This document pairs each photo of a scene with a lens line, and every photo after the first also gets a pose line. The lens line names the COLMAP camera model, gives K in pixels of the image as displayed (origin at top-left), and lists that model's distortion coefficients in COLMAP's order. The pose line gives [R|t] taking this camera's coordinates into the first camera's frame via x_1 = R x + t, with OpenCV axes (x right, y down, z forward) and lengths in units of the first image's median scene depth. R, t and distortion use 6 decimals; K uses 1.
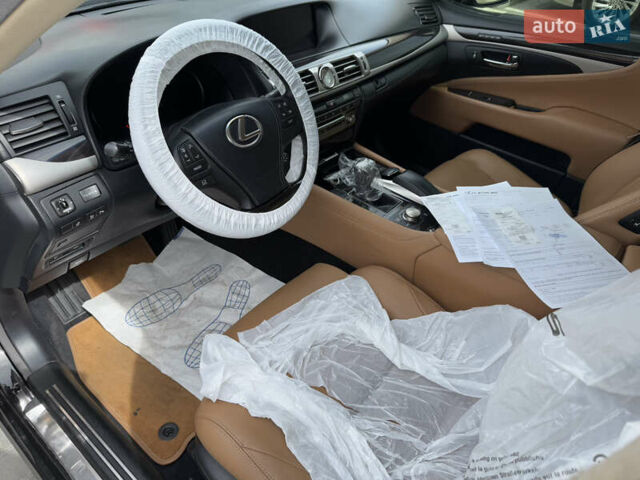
lens RADIAL K [[455.5, 0, 300.3], [0, 455.5, 240.5], [0, 0, 1]] dist [-0.009342, 0.001072]
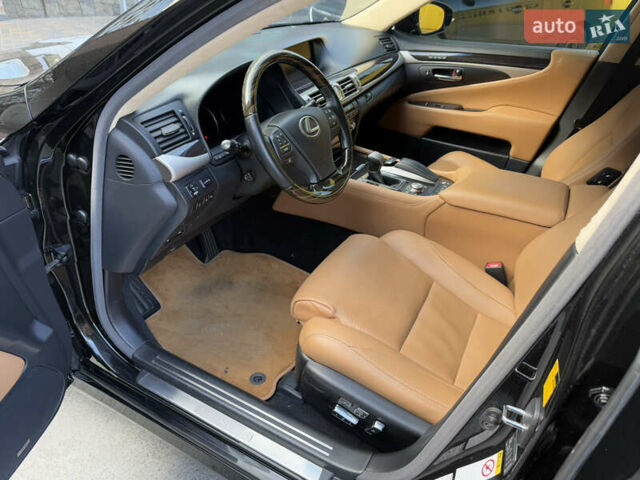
lens RADIAL K [[463.6, 0, 320.0], [0, 463.6, 240.0], [0, 0, 1]] dist [0.060299, -0.095353]
pose [[0.977738, -0.125741, 0.167981, -0.243808], [0.139405, 0.987604, -0.072145, 0.137495], [-0.156827, 0.093957, 0.983147, -0.250404]]
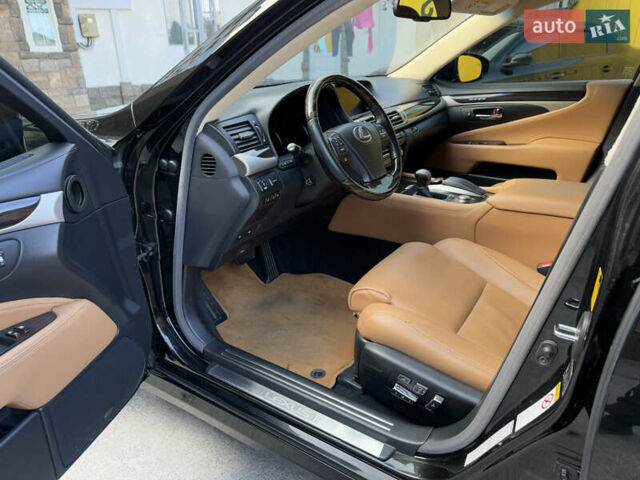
lens RADIAL K [[463.6, 0, 320.0], [0, 463.6, 240.0], [0, 0, 1]] dist [0.060299, -0.095353]
pose [[0.988978, -0.120740, 0.085693, -0.295052], [0.138842, 0.957312, -0.253529, 0.326789], [-0.051424, 0.262632, 0.963525, -0.305002]]
